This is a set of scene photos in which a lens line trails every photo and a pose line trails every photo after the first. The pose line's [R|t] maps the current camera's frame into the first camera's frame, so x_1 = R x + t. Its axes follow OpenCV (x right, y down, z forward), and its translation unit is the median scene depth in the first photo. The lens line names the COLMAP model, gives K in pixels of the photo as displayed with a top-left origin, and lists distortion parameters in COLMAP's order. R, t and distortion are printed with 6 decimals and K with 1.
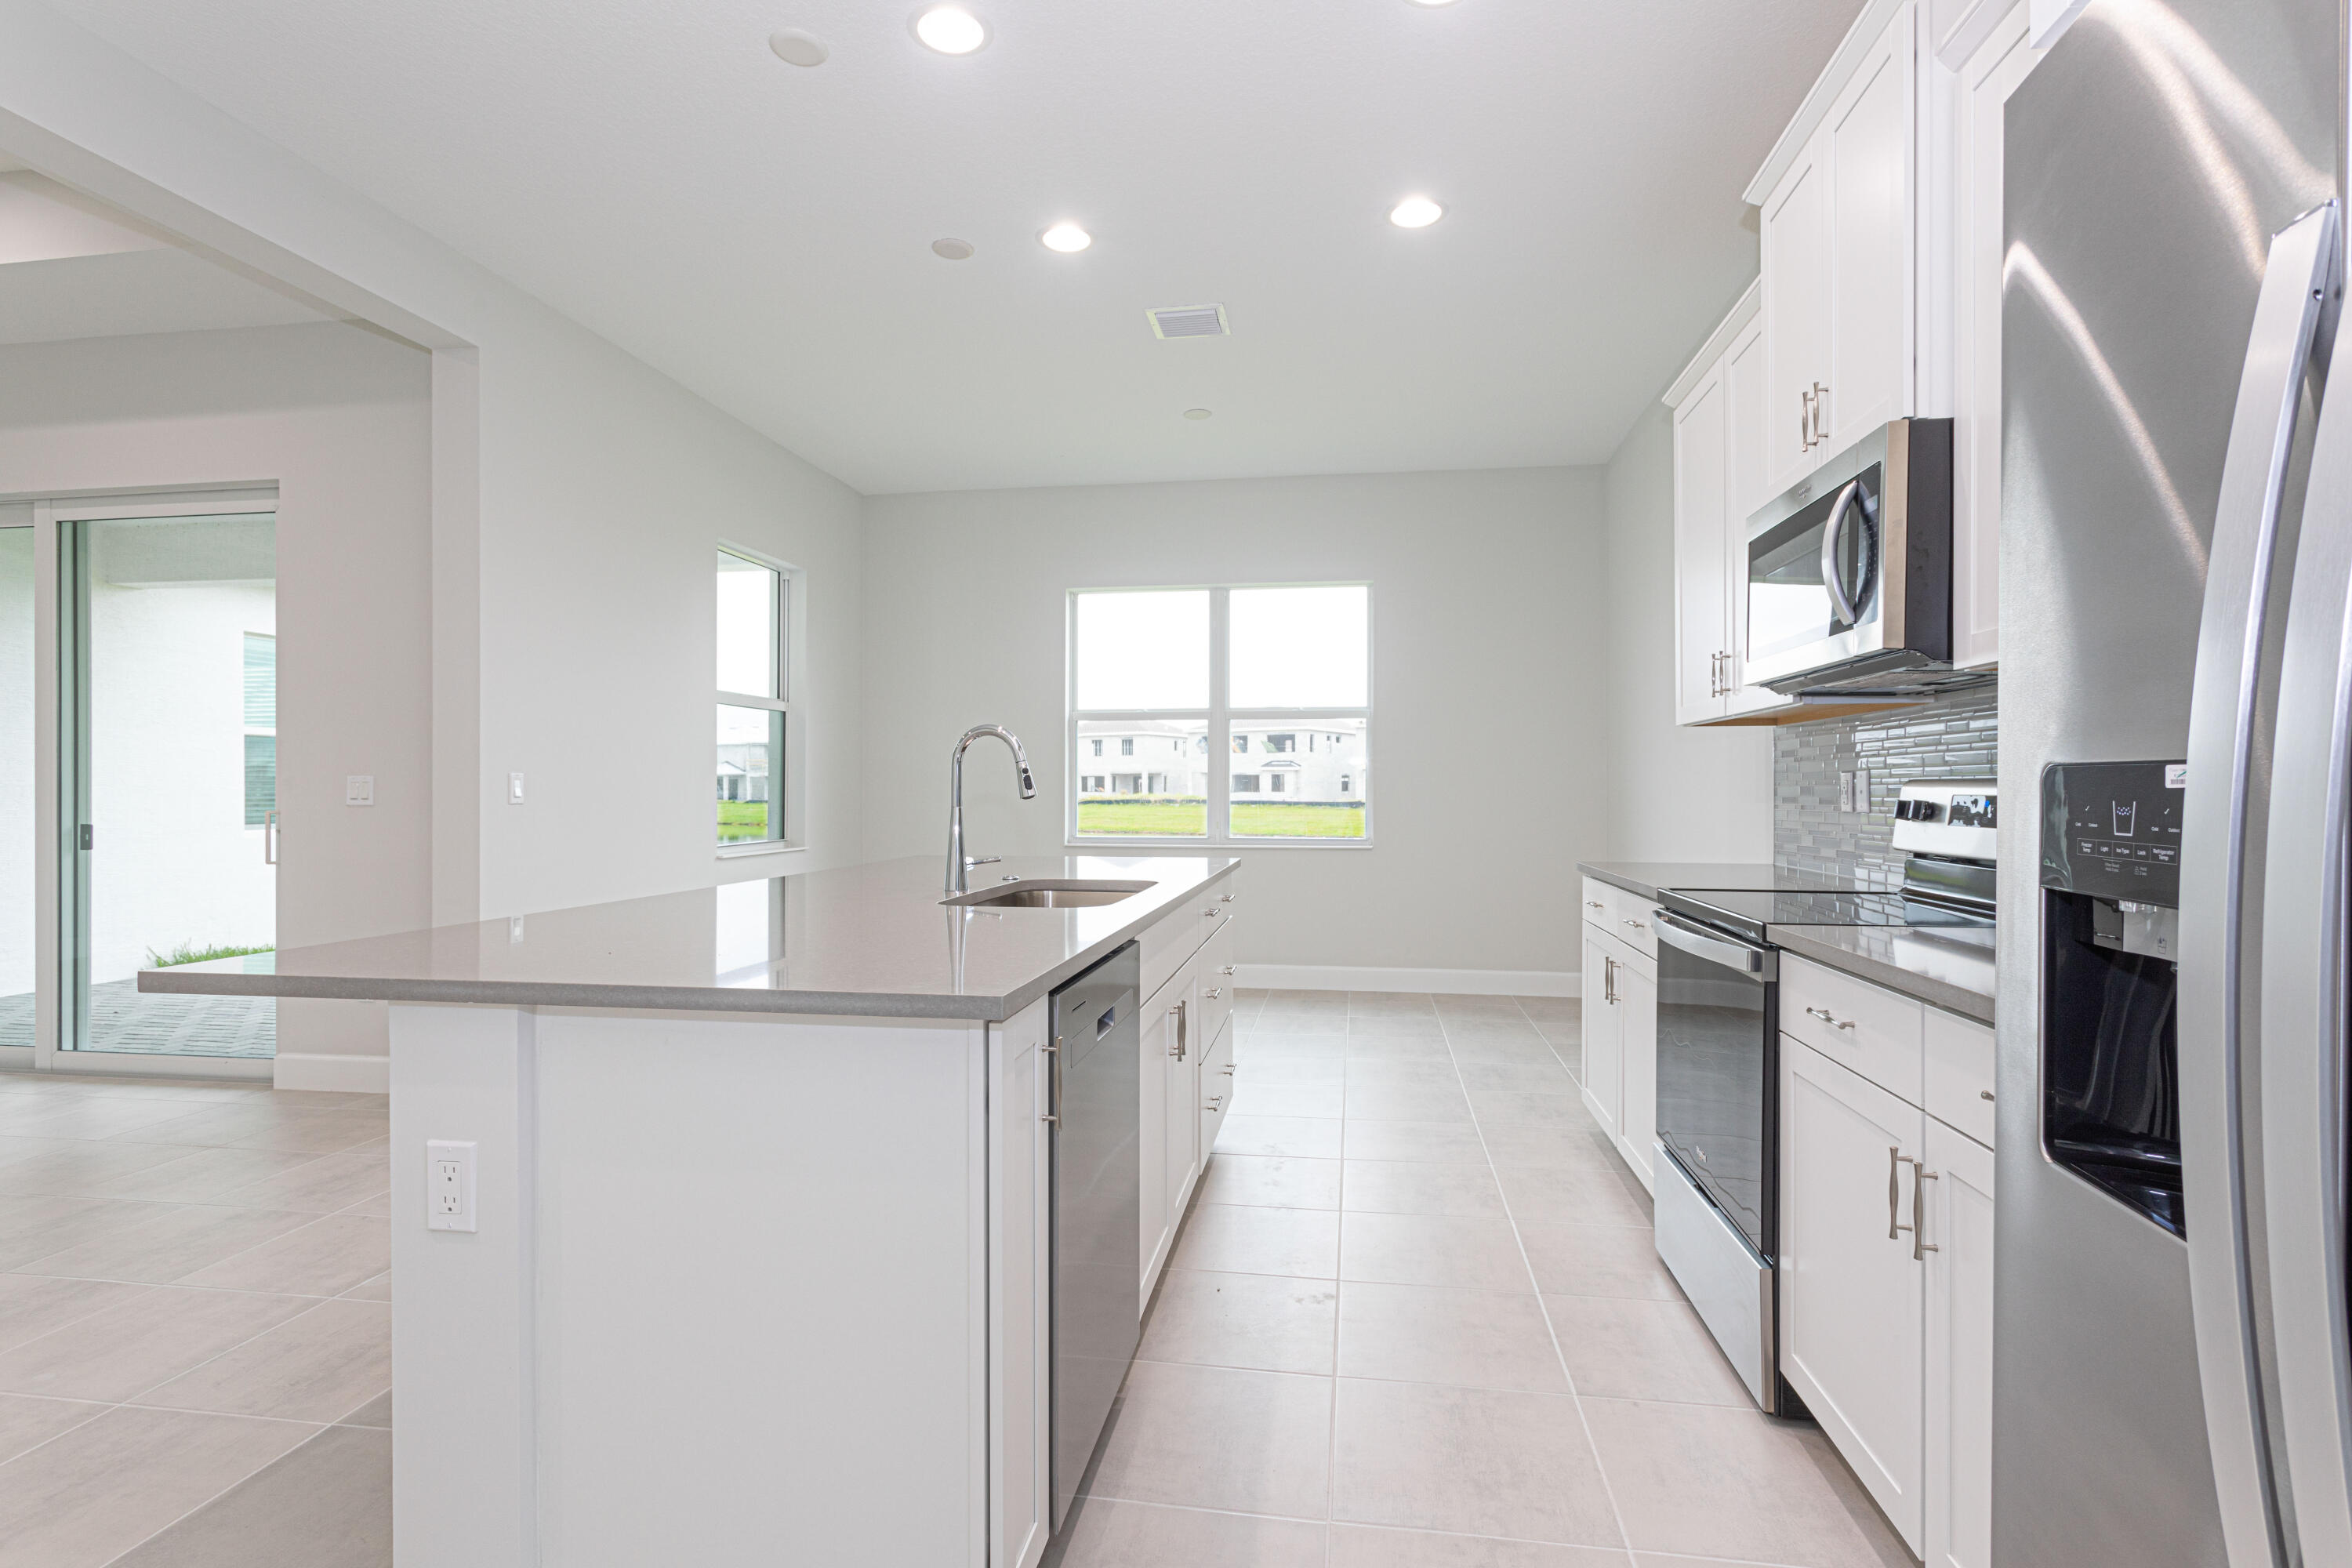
lens RADIAL K [[1153.5, 0, 1178.3], [0, 1153.5, 781.4], [0, 0, 1]] dist [-0.004409, 0.003185]
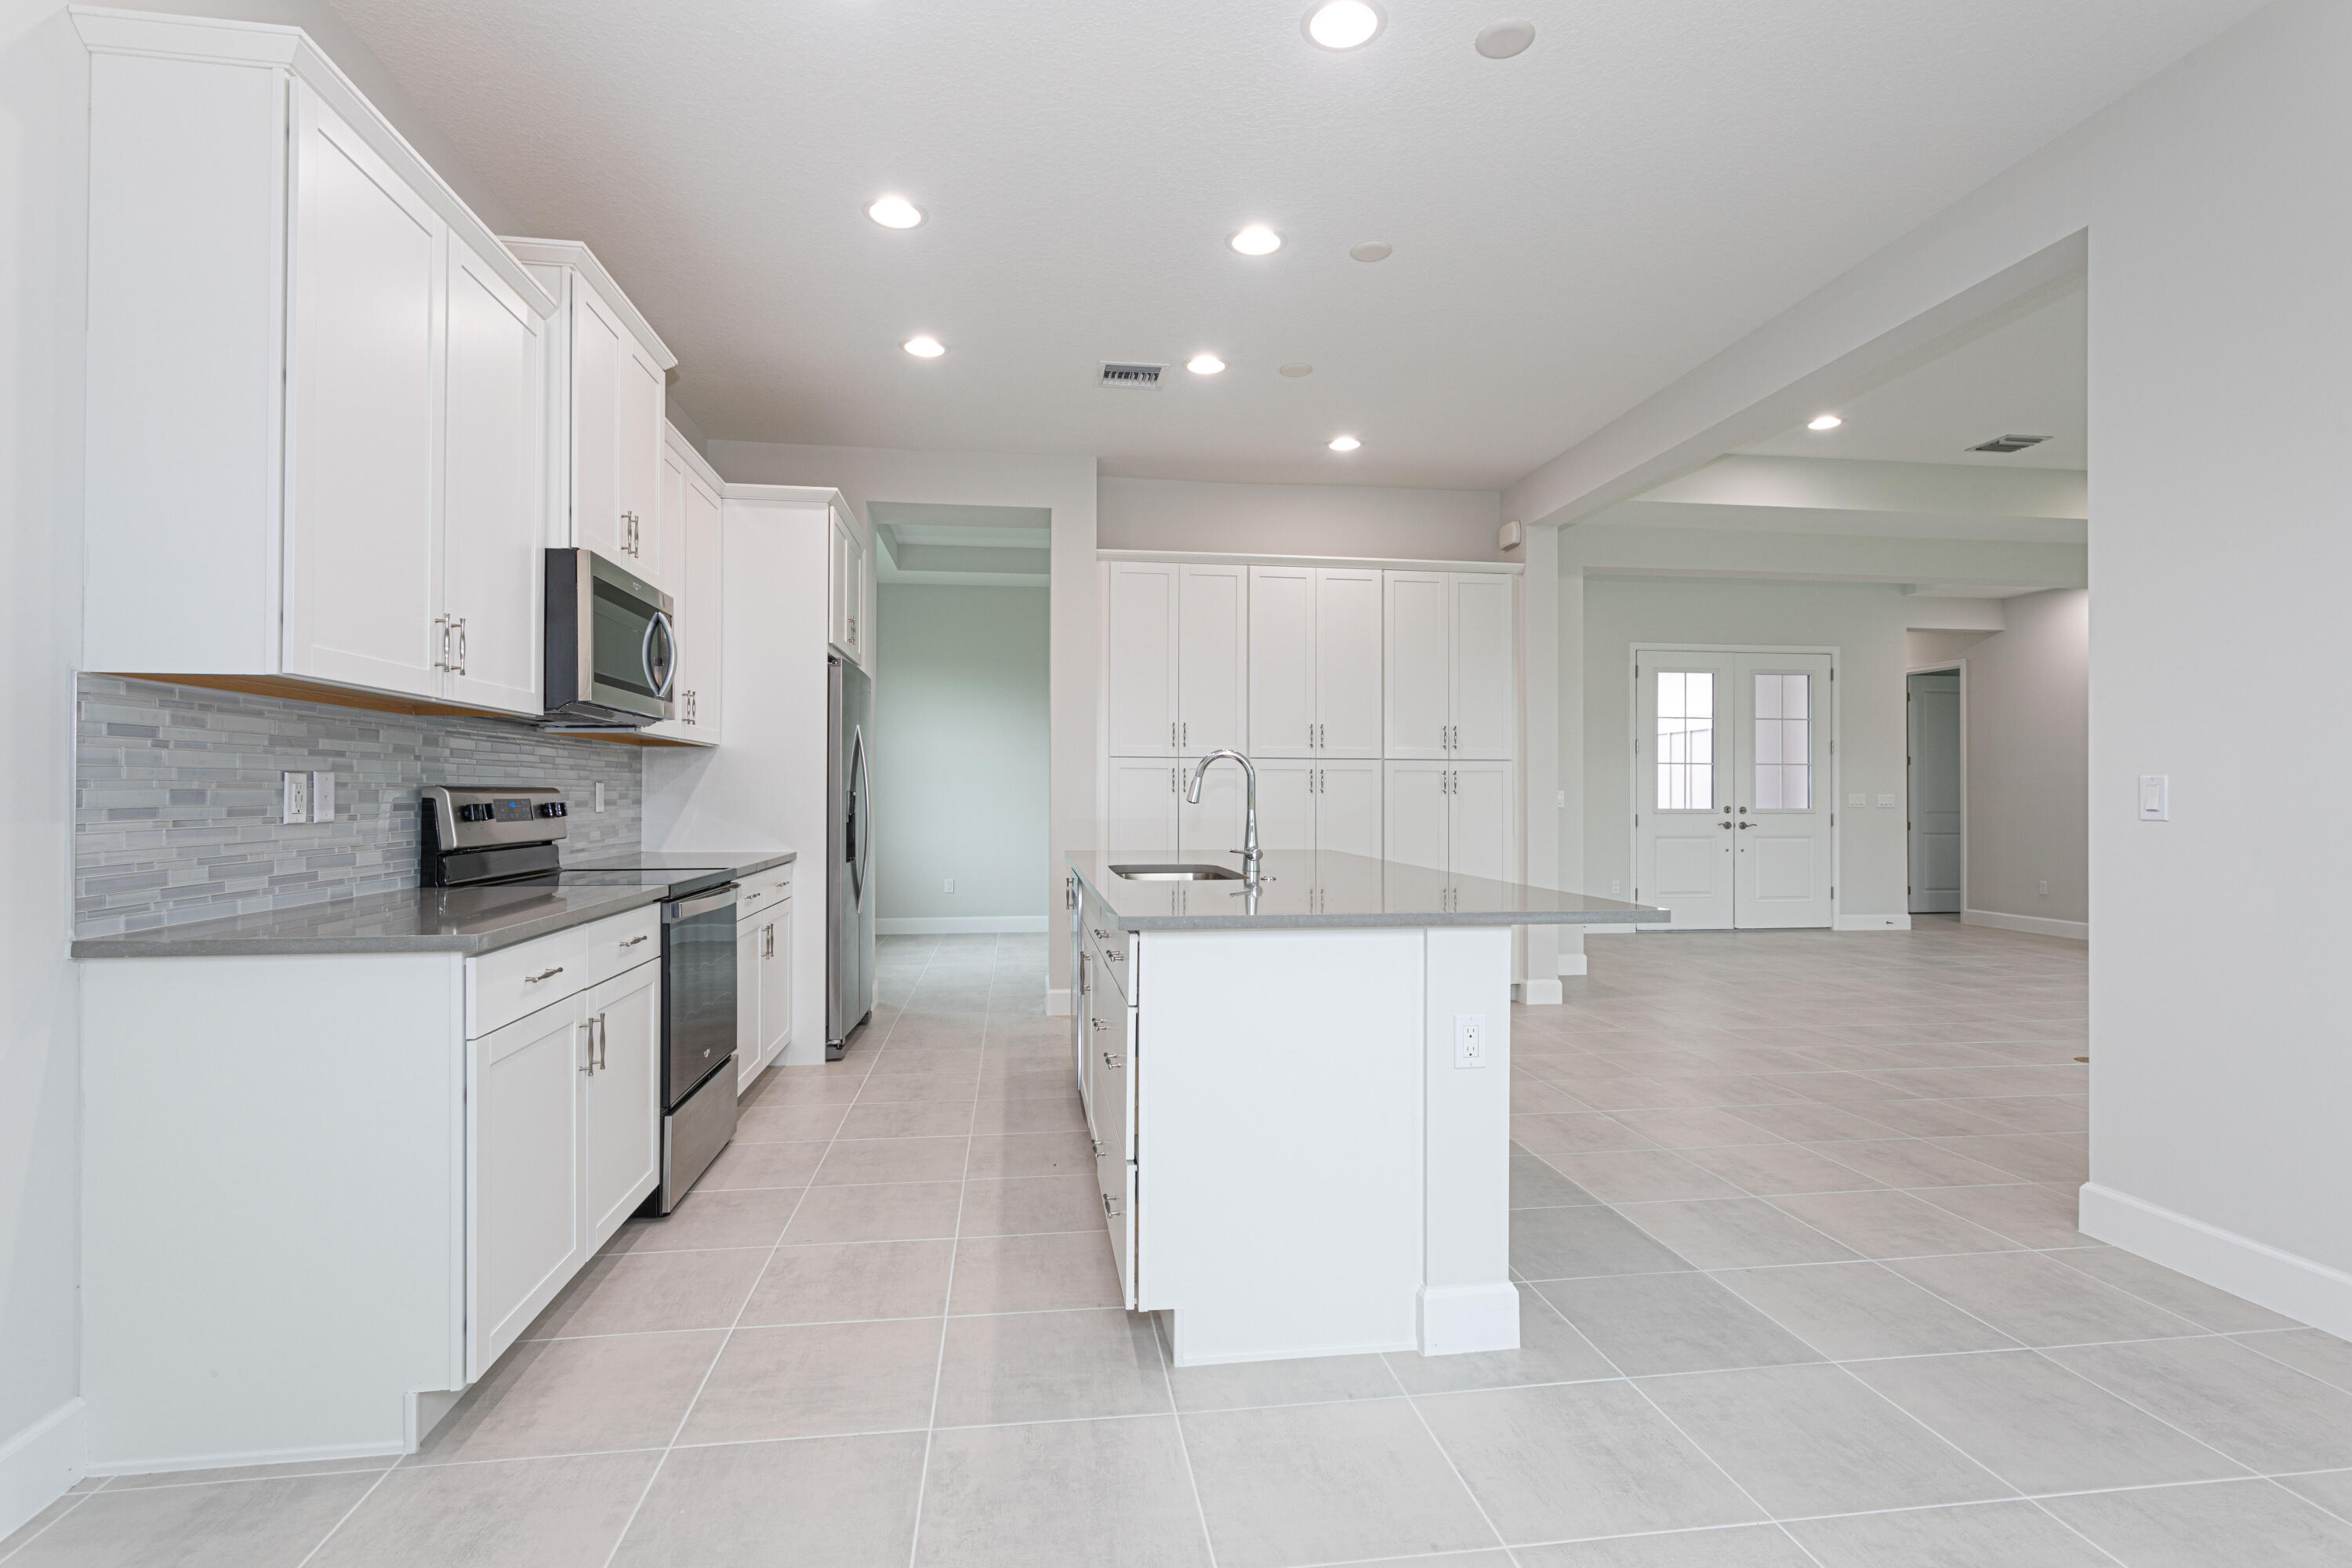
lens RADIAL K [[1153.5, 0, 1188.3], [0, 1153.5, 790.6], [0, 0, 1]] dist [-0.004409, 0.003185]
pose [[-0.952849, -0.000768, -0.303444, 0.207057], [0.002891, 0.999928, -0.011607, 0.013036], [0.303431, -0.011937, -0.952779, 1.667086]]
